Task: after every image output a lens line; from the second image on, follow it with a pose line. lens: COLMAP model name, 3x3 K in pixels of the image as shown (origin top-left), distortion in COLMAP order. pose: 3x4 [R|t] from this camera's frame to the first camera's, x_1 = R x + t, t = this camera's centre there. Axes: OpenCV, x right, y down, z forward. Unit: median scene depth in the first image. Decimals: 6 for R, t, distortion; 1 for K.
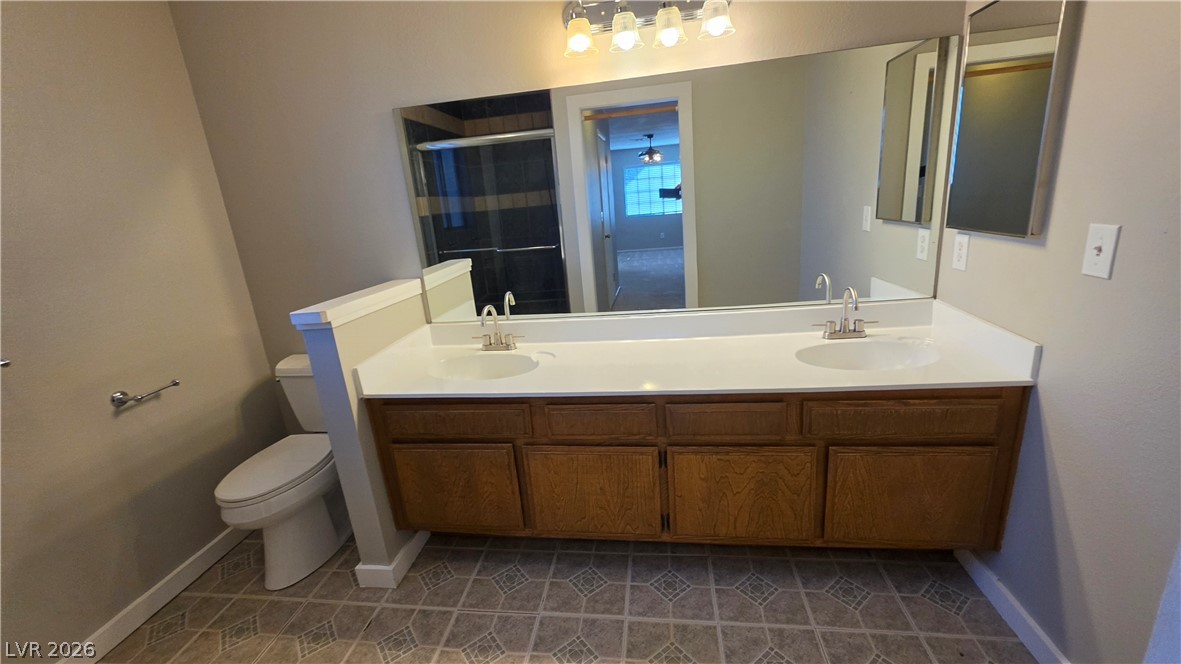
lens RADIAL K [[483.8, 0, 590.5], [0, 483.8, 332.0], [0, 0, 1]] dist [-0.001429, -0.000055]
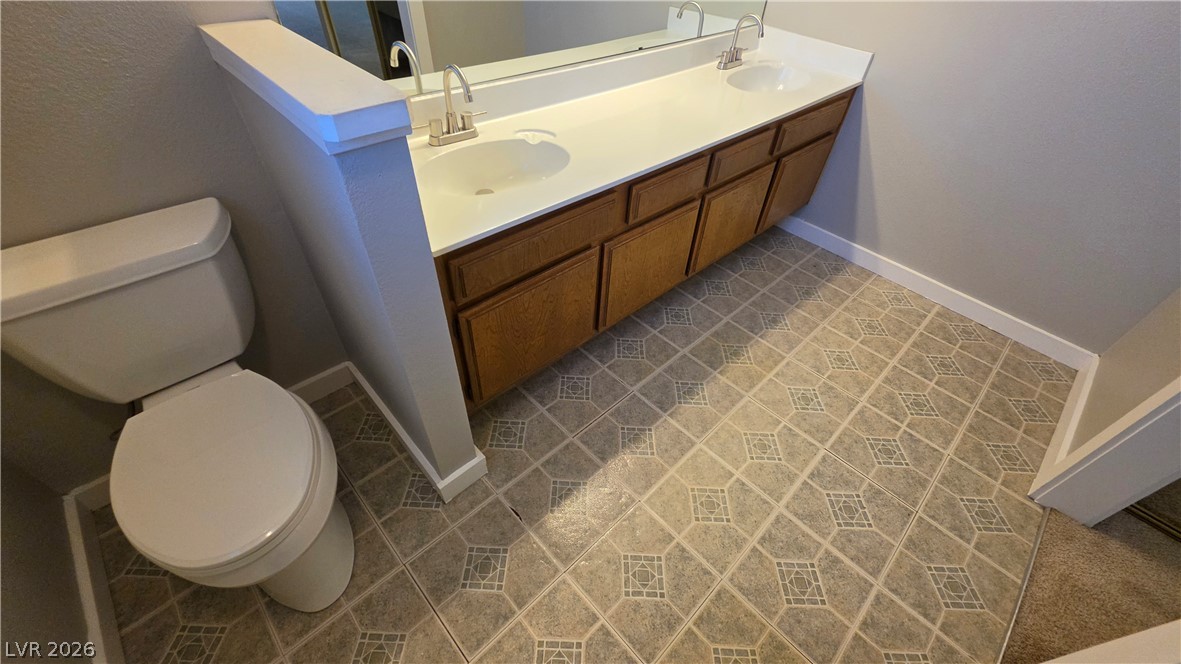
lens RADIAL K [[483.8, 0, 590.5], [0, 483.8, 332.0], [0, 0, 1]] dist [-0.001429, -0.000055]
pose [[0.605194, -0.453130, 0.654533, -0.762196], [0.111046, 0.862210, 0.494229, -0.052623], [-0.788295, -0.226421, 0.572122, 0.485514]]
